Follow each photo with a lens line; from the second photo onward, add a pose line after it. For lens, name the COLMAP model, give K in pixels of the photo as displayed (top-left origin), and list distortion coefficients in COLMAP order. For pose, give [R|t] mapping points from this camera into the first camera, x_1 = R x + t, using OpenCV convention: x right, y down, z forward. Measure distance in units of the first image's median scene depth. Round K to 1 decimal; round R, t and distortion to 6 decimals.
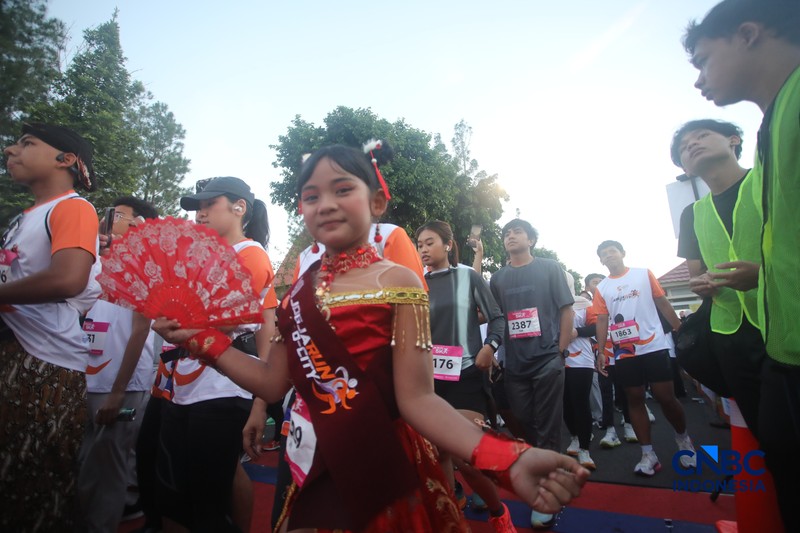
lens RADIAL K [[389.7, 0, 397.3], [0, 389.7, 261.1], [0, 0, 1]] dist [-0.037817, 0.012946]
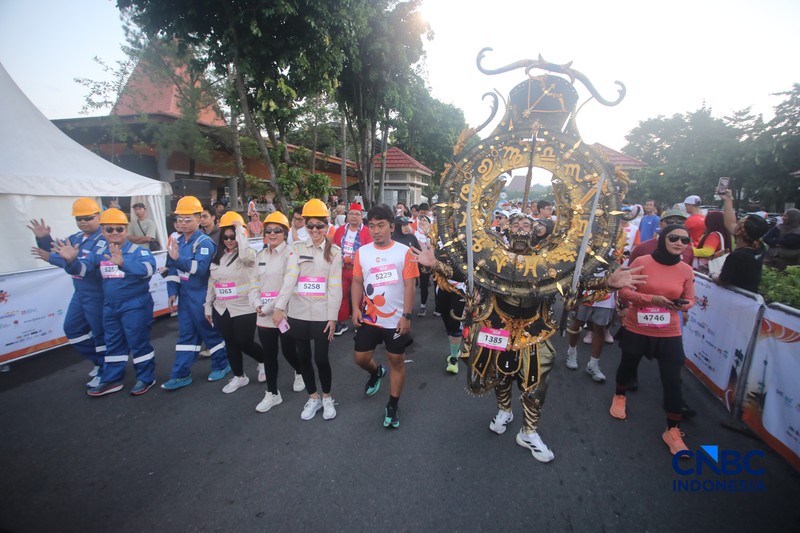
lens RADIAL K [[389.7, 0, 400.2], [0, 389.7, 262.0], [0, 0, 1]] dist [-0.037817, 0.012946]
pose [[0.954443, 0.009198, 0.298251, -0.004880], [-0.122931, 0.922883, 0.364932, -0.014914], [-0.271894, -0.384971, 0.881970, 0.142278]]
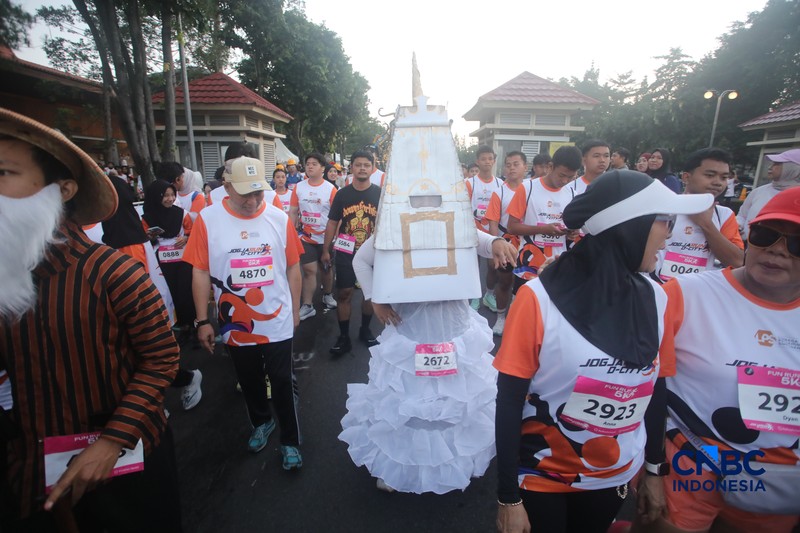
lens RADIAL K [[389.7, 0, 400.2], [0, 389.7, 267.6], [0, 0, 1]] dist [-0.037817, 0.012946]
pose [[0.852834, -0.080398, 0.515956, 0.183813], [-0.171447, 0.890189, 0.422101, 0.050214], [-0.493234, -0.448441, 0.745399, 0.411759]]
